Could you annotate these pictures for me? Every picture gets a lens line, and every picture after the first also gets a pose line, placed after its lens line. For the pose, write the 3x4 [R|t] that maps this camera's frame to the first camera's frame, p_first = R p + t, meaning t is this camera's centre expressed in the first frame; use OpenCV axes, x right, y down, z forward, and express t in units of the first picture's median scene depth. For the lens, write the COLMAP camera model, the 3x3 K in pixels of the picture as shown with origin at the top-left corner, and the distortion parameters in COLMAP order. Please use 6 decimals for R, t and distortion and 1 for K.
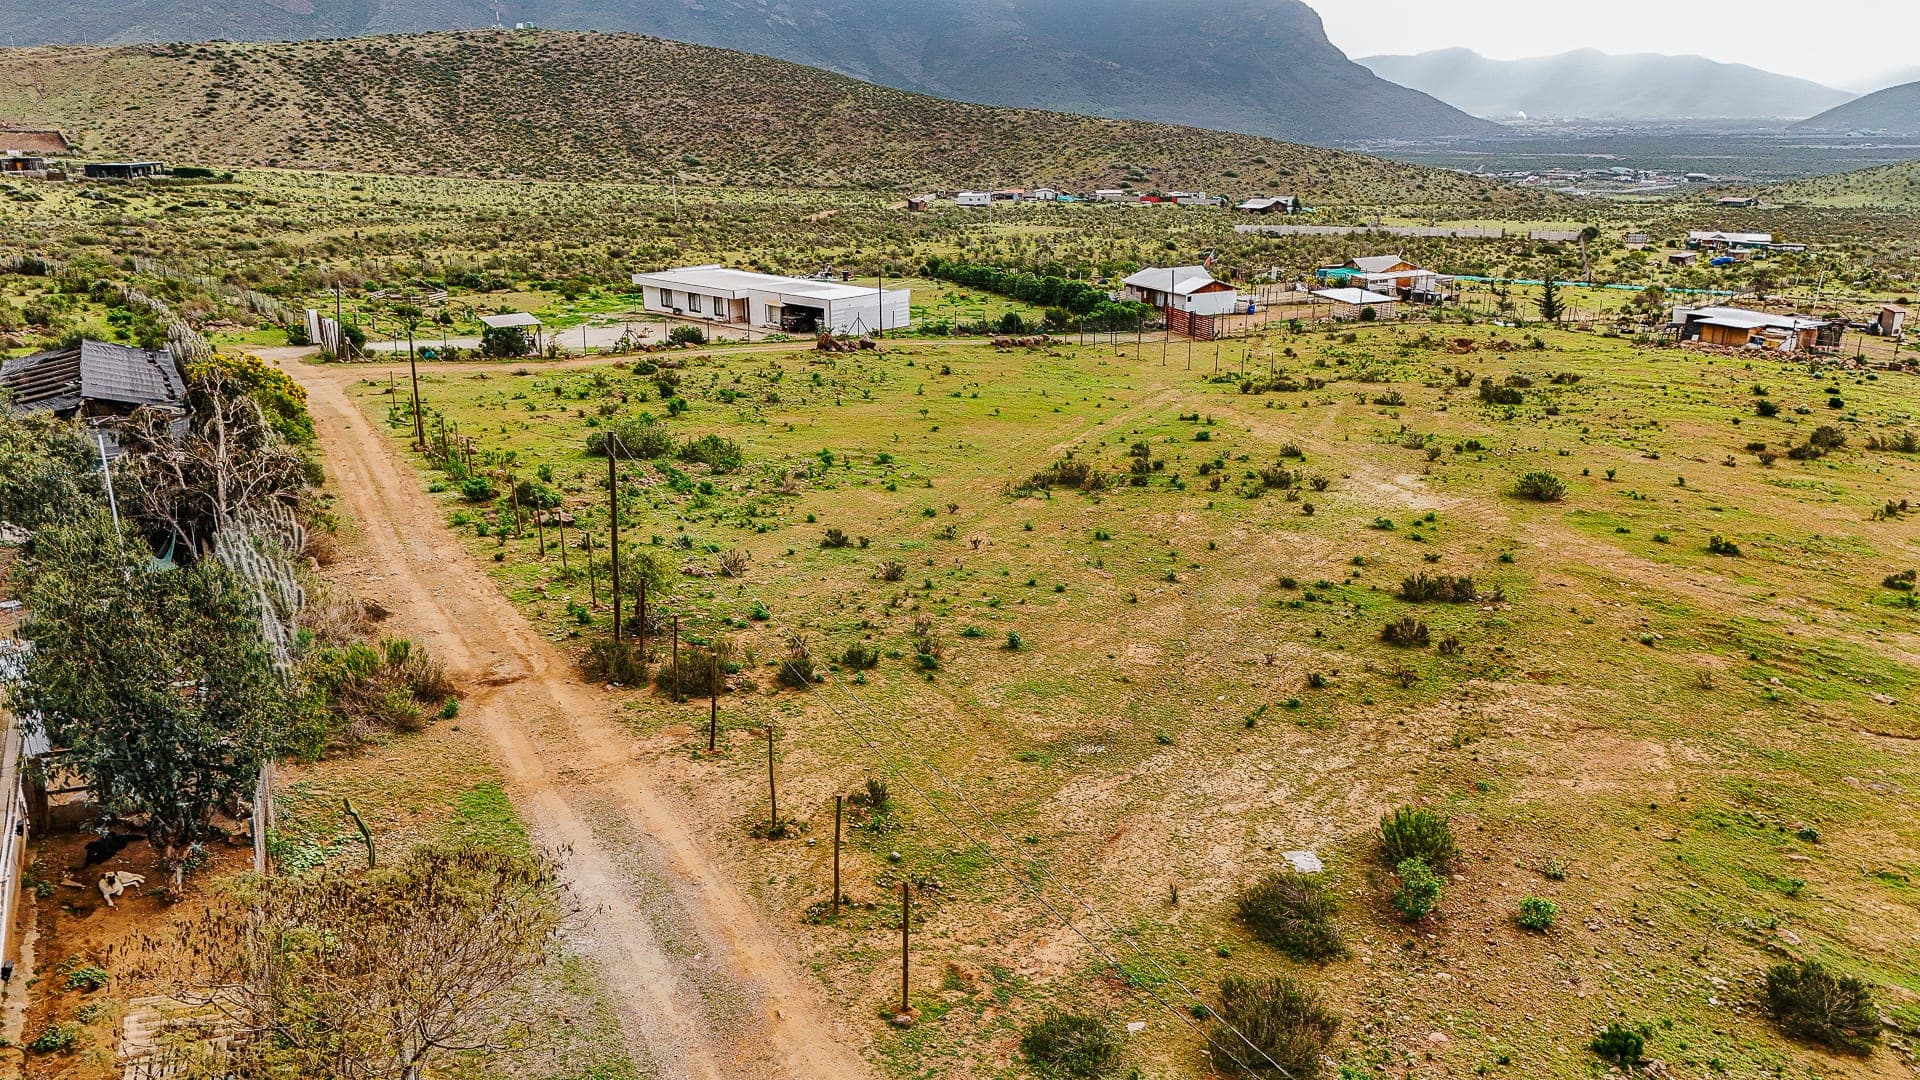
lens RADIAL K [[1416.1, 0, 960.0], [0, 1416.1, 538.4], [0, 0, 1]] dist [0.064010, -0.052829]
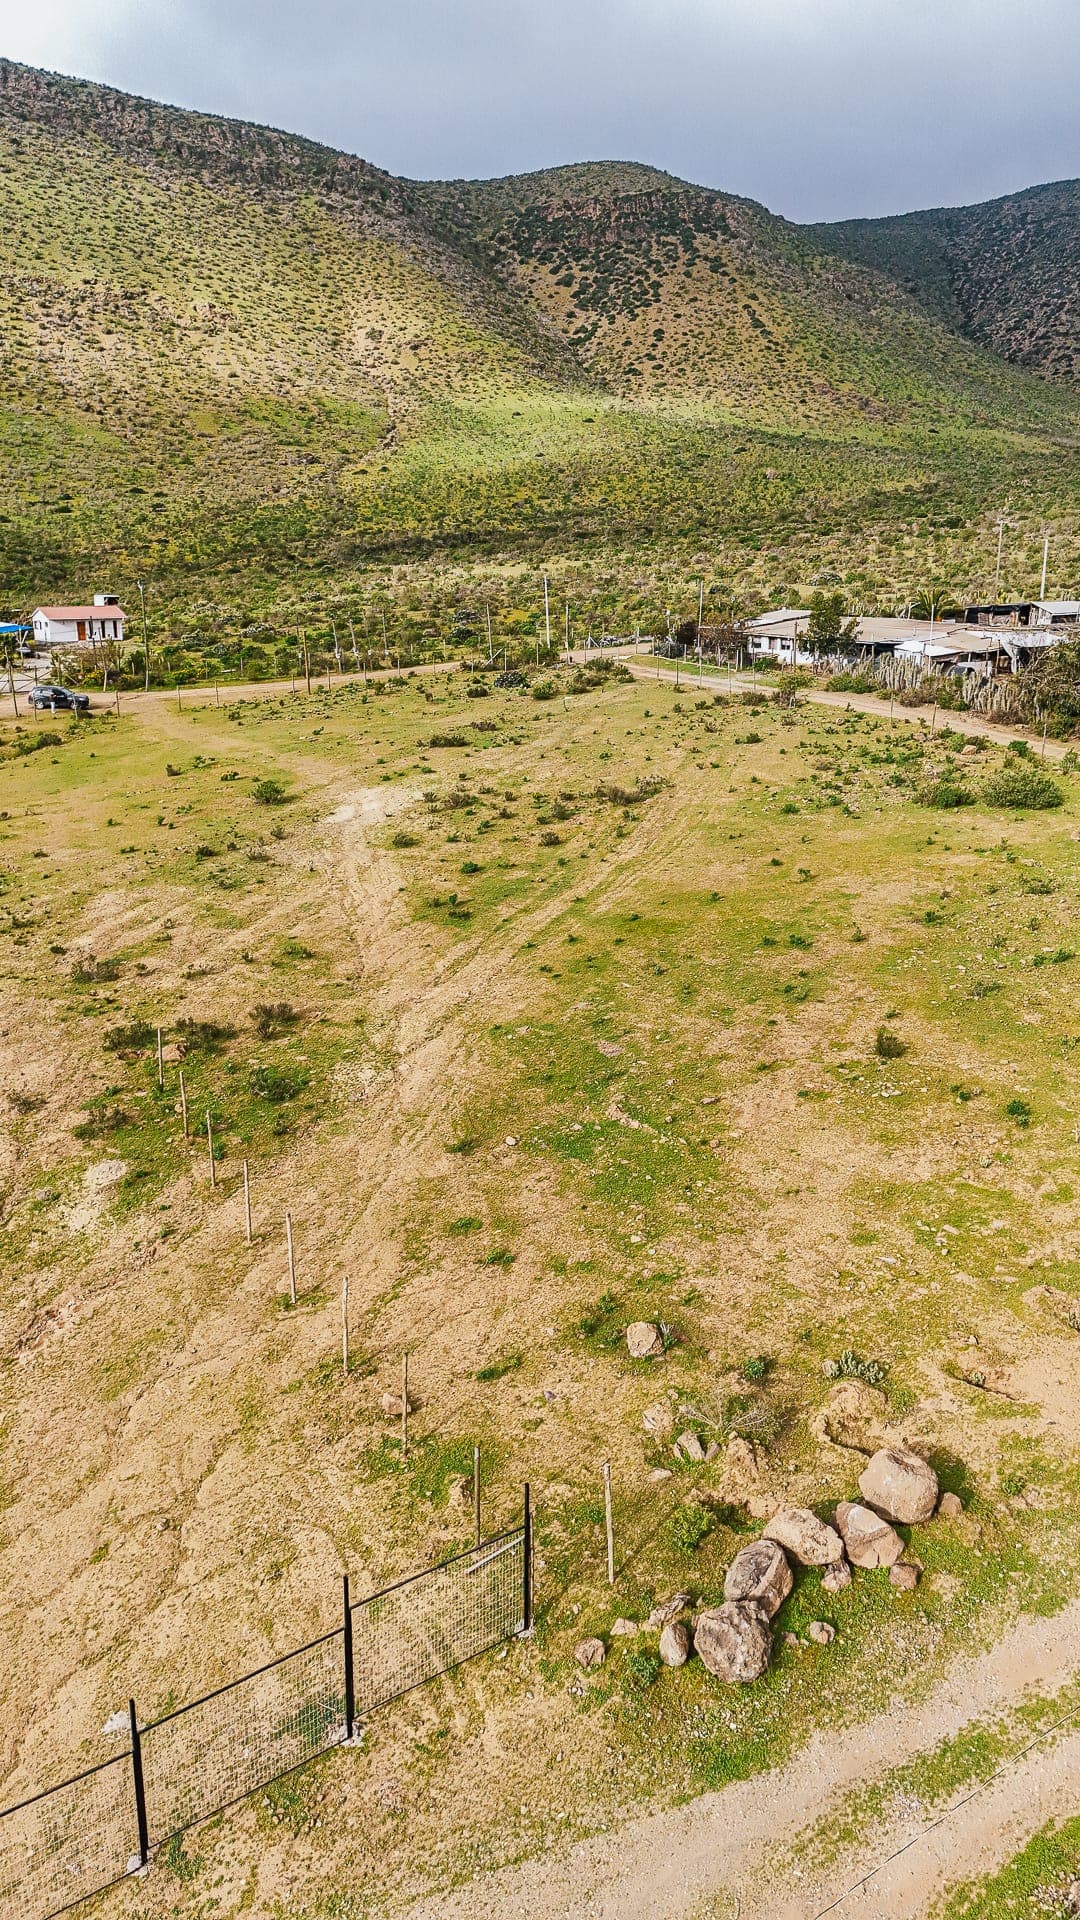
lens RADIAL K [[1416.1, 0, 499.8], [0, 1416.1, 973.0], [0, 0, 1]] dist [0.064010, -0.052829]
pose [[-0.999956, -0.002212, 0.009124, 0.083591], [0.003383, 0.821686, 0.569931, -0.300697], [-0.008758, 0.569937, -0.821642, 1.014510]]
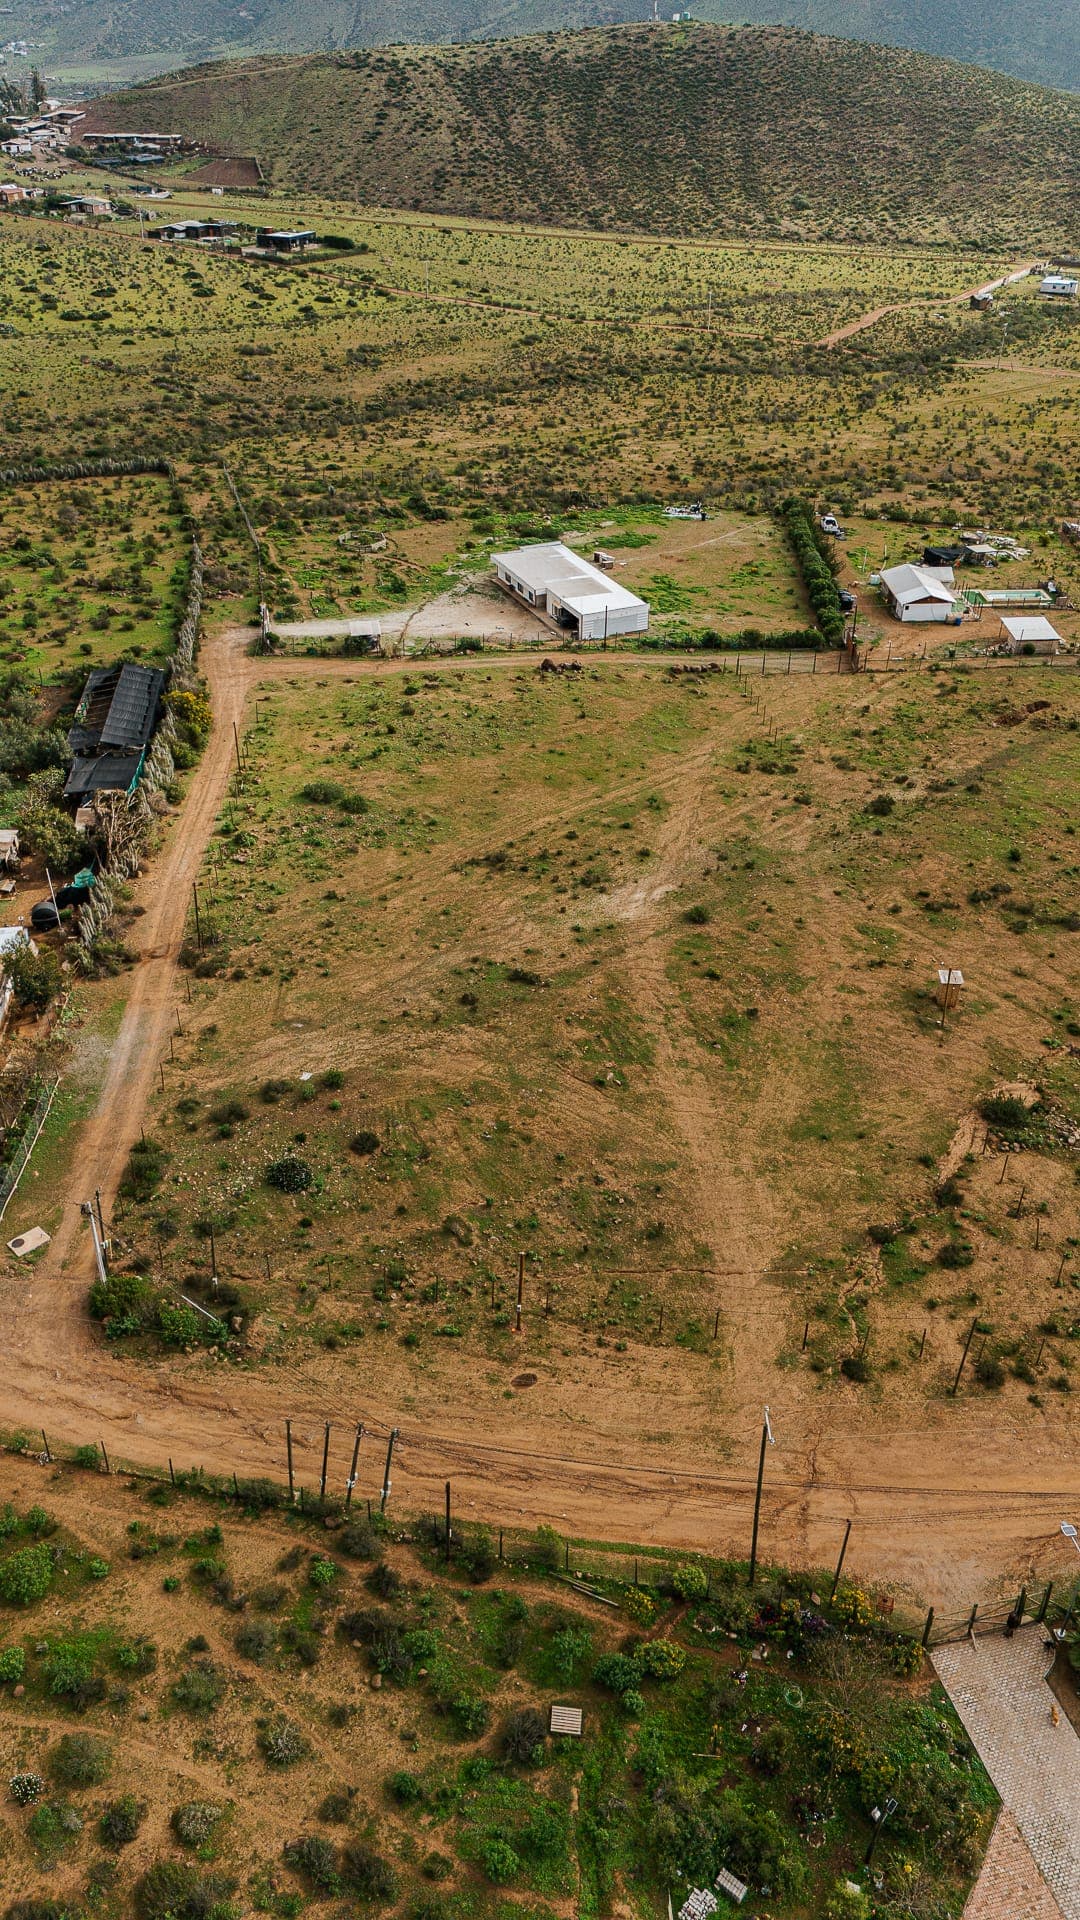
lens RADIAL K [[1416.1, 0, 540.1], [0, 1416.1, 965.1], [0, 0, 1]] dist [0.064010, -0.052829]
pose [[0.920597, 0.221971, -0.321294, 0.396680], [-0.120213, 0.943877, 0.307645, -0.255966], [0.371550, -0.244594, 0.895614, -0.403832]]
